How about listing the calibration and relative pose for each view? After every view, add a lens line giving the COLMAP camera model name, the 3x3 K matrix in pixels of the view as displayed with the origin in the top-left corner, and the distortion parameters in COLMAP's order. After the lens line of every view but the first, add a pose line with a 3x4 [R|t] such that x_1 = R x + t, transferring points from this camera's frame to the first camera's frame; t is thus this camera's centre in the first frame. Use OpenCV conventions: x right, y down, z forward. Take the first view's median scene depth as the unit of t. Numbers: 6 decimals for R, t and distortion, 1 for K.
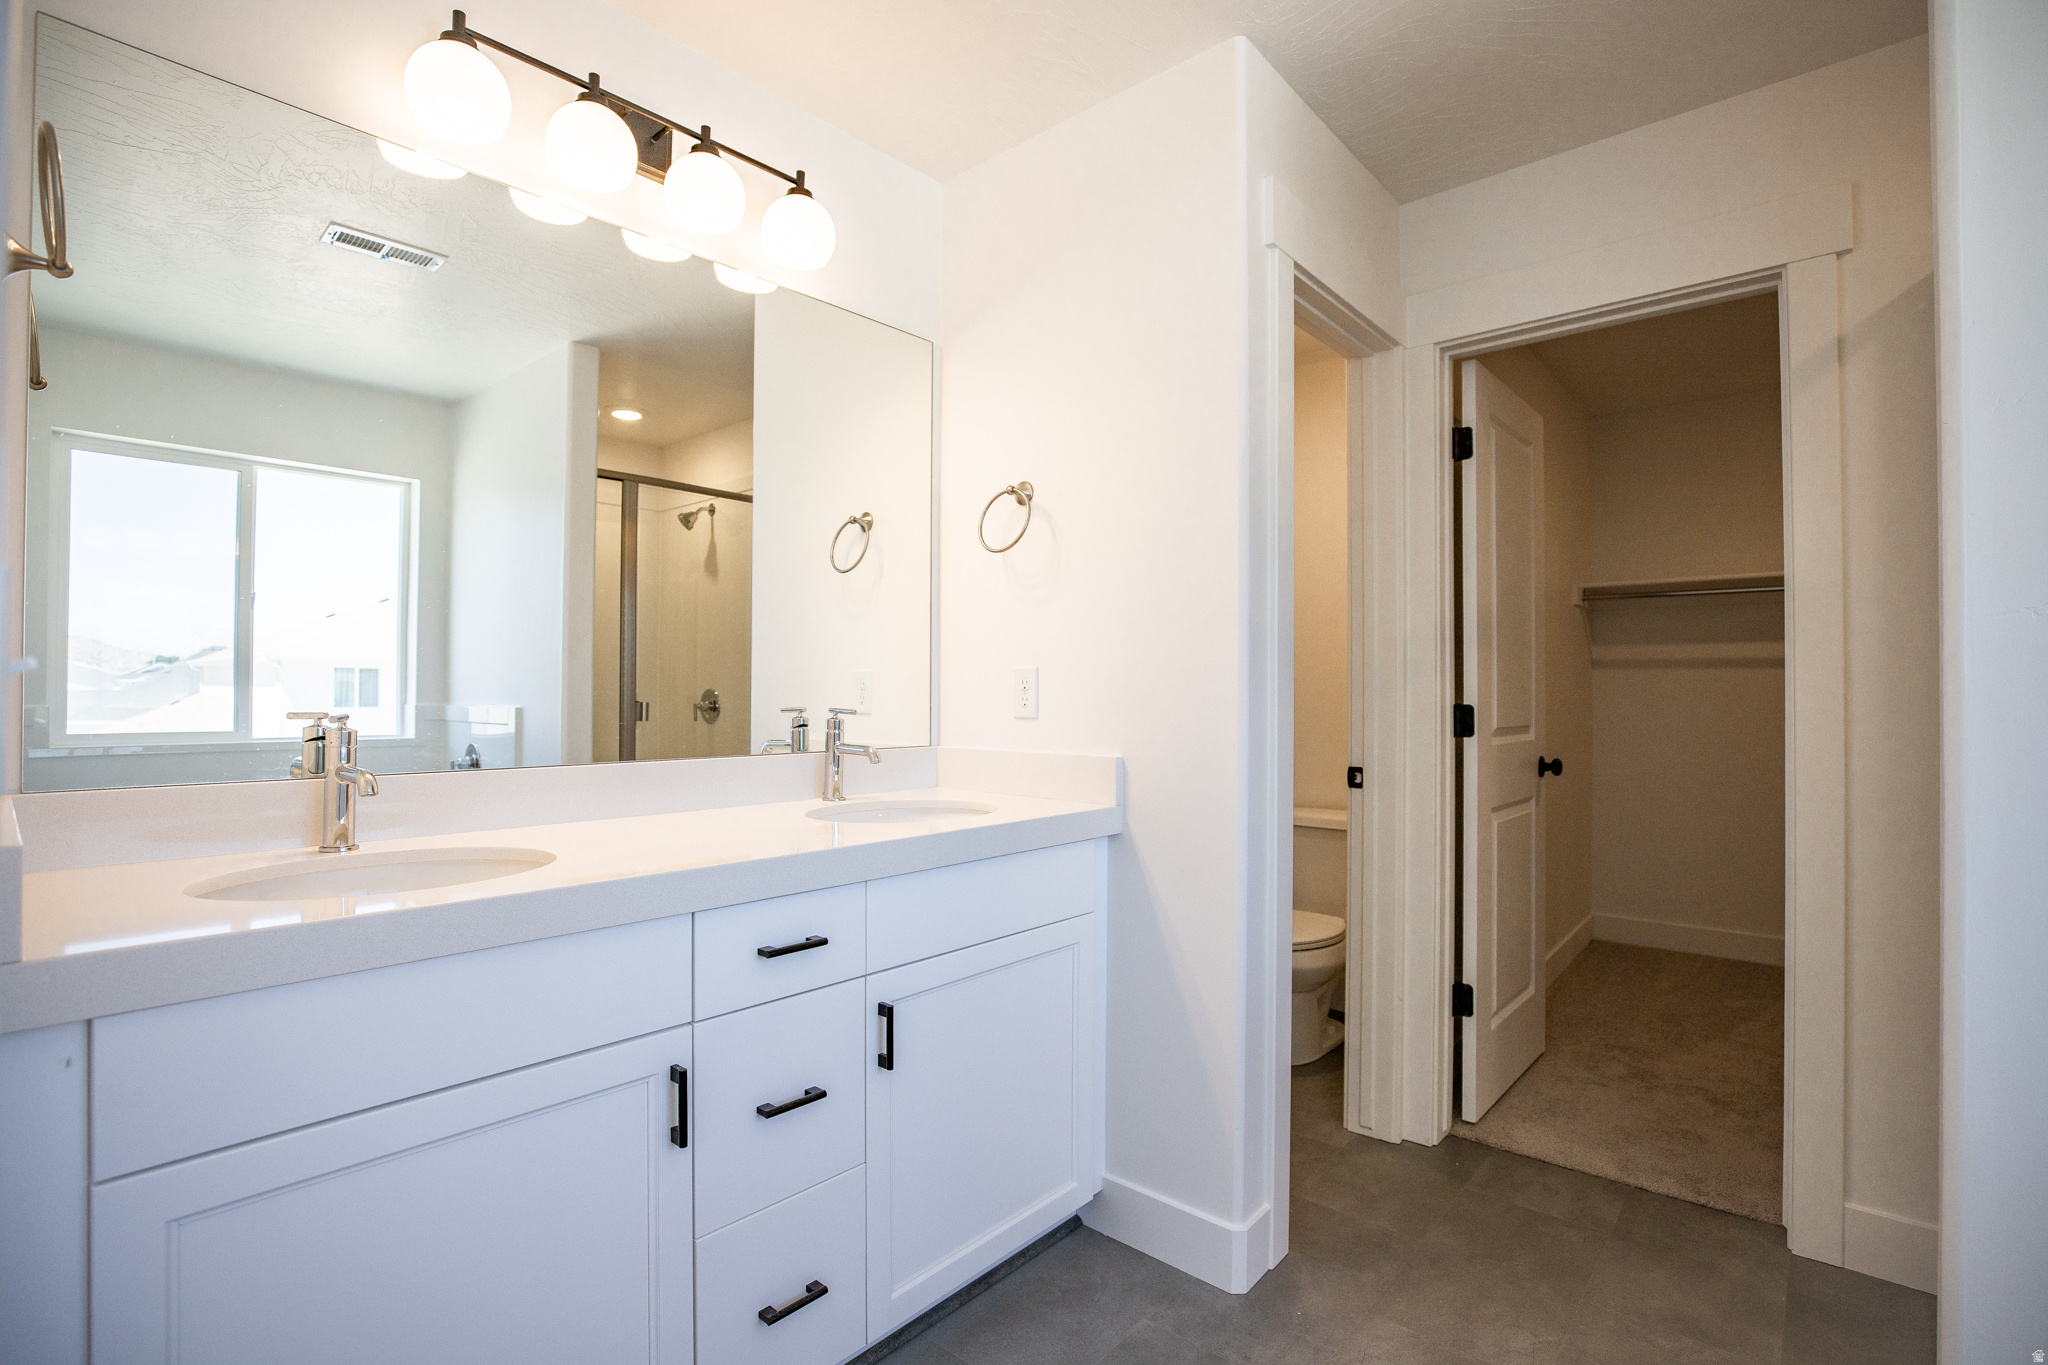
lens RADIAL K [[963.0, 0, 1023.3], [0, 963.0, 685.3], [0, 0, 1]] dist [-0.002470, -0.000199]
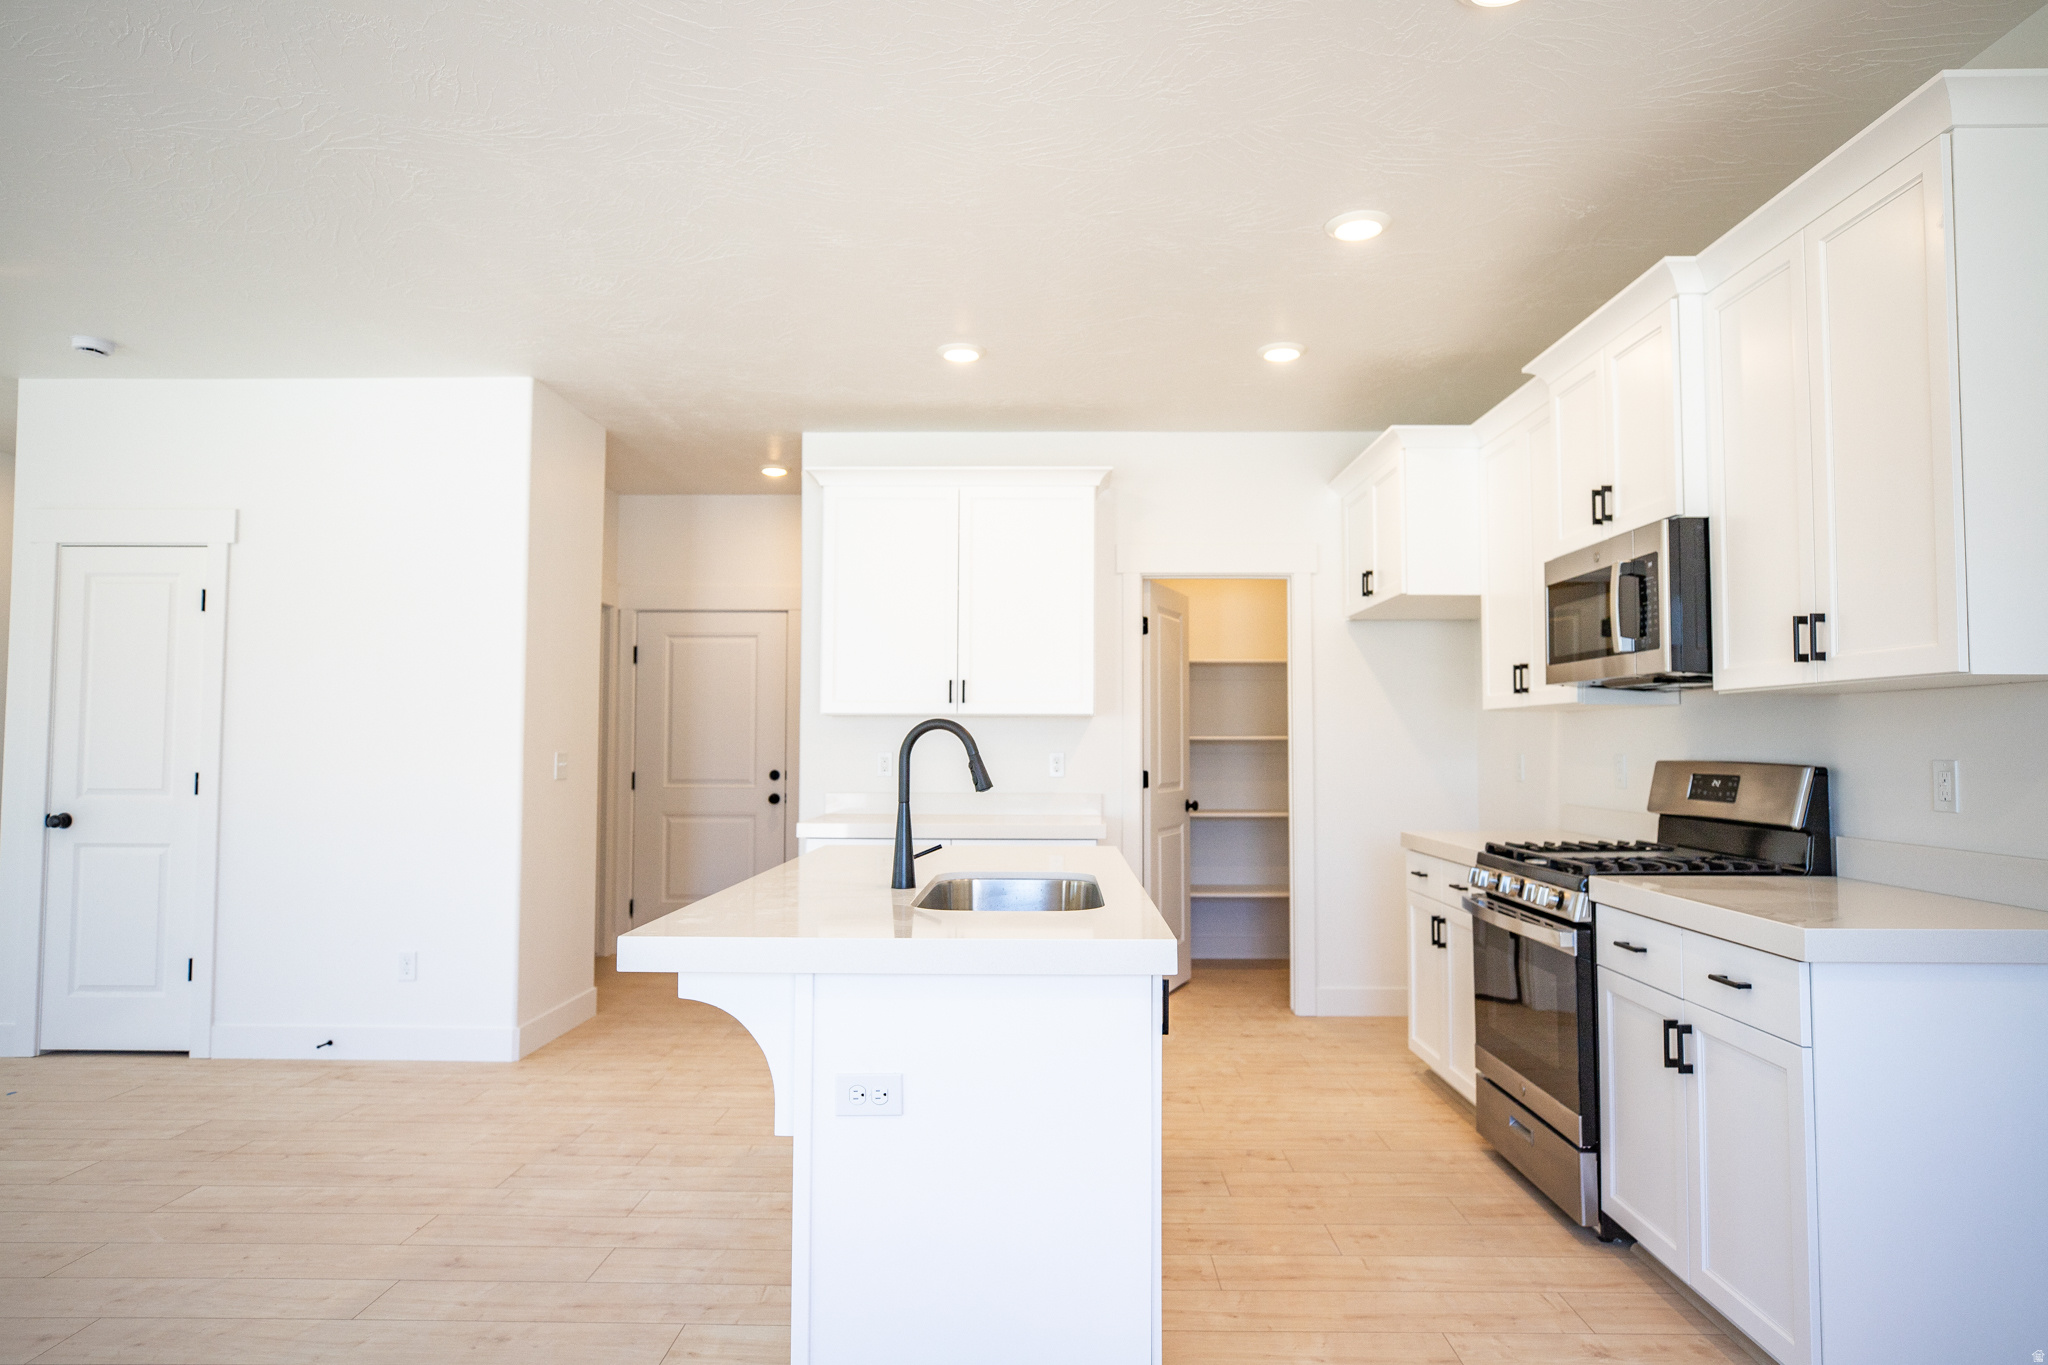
lens RADIAL K [[1227.1, 0, 1022.7], [0, 1227.1, 669.3], [0, 0, 1]] dist [-0.000742, -0.000266]
pose [[0.639903, -0.069116, -0.765341, 2.061155], [0.021575, 0.997170, -0.072014, -0.007761], [0.768153, 0.029570, 0.639584, -0.645411]]
